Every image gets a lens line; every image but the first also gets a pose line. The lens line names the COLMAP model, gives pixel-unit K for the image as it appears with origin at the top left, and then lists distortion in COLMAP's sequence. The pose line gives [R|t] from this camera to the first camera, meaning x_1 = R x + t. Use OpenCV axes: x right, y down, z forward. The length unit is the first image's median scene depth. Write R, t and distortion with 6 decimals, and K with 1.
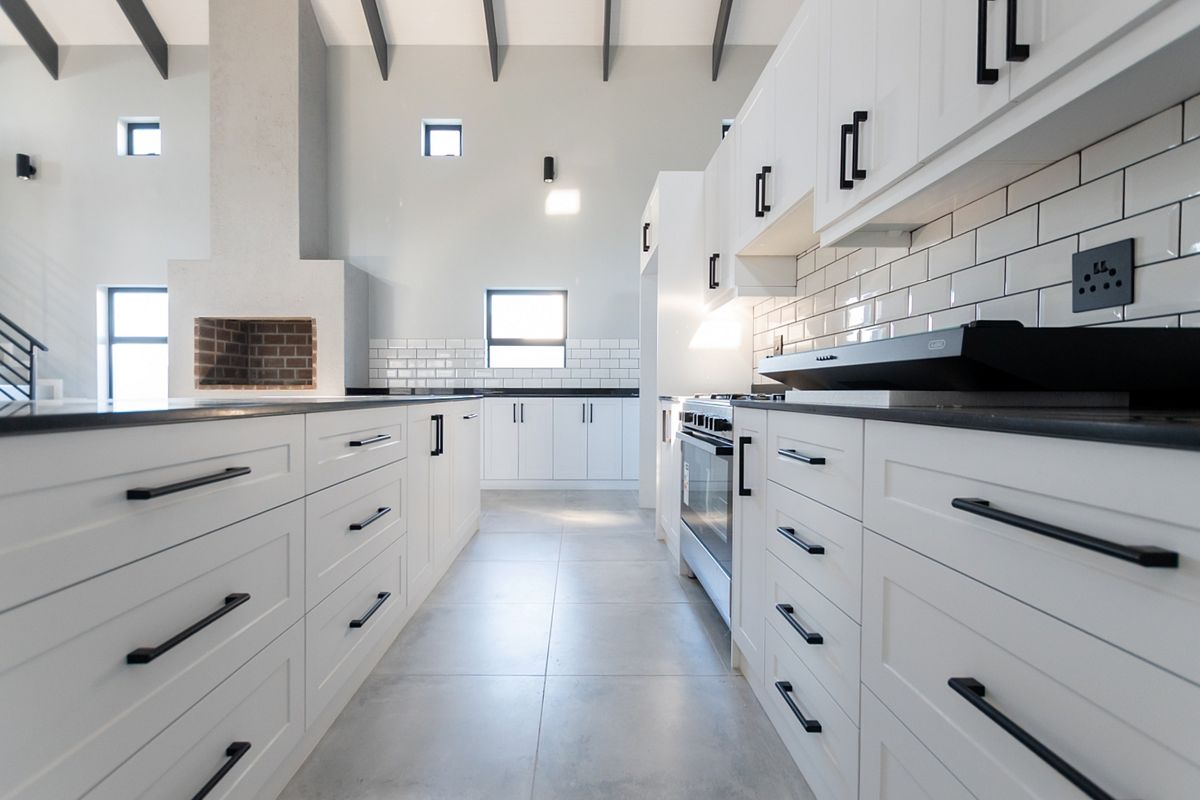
lens RADIAL K [[536.9, 0, 582.2], [0, 536.9, 400.8], [0, 0, 1]] dist [-0.000837, -0.001295]
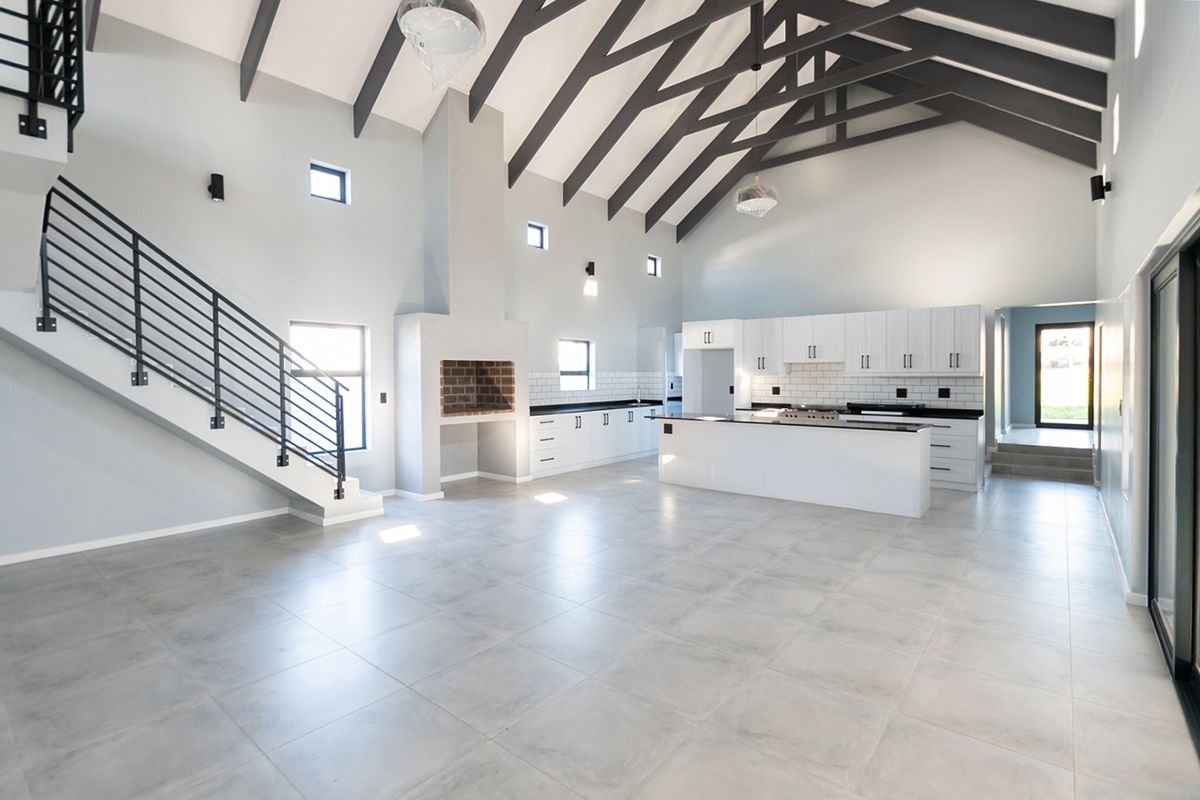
lens RADIAL K [[554.2, 0, 617.8], [0, 554.2, 381.4], [0, 0, 1]] dist [-0.000594, -0.000091]
pose [[0.628019, -0.011545, 0.778113, -1.377382], [0.016487, 0.999863, 0.001528, -0.093275], [-0.778024, 0.011870, 0.628123, -0.121133]]
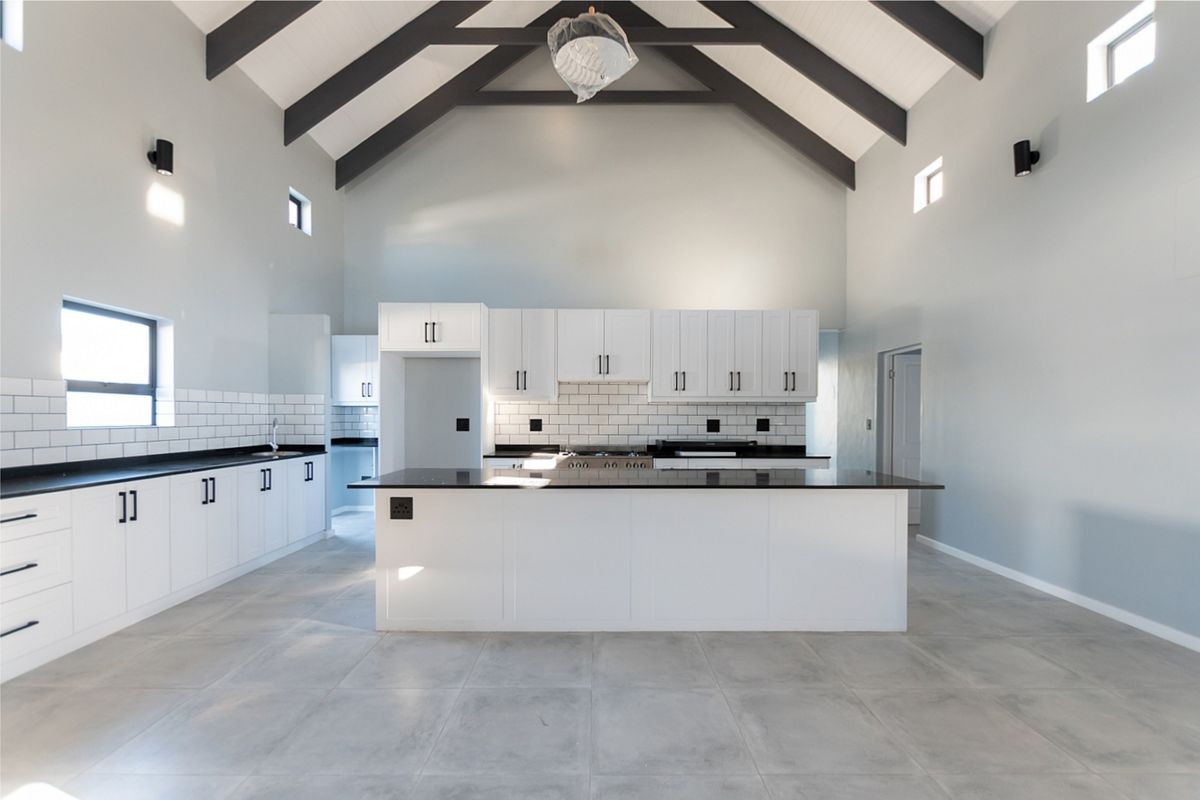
lens RADIAL K [[531.2, 0, 599.2], [0, 531.2, 419.8], [0, 0, 1]] dist [-0.000436, -0.000334]
pose [[0.009142, -0.007093, 0.999933, -0.814618], [0.014822, 0.999866, 0.006957, -0.070581], [-0.999848, 0.014757, 0.009246, 0.420145]]
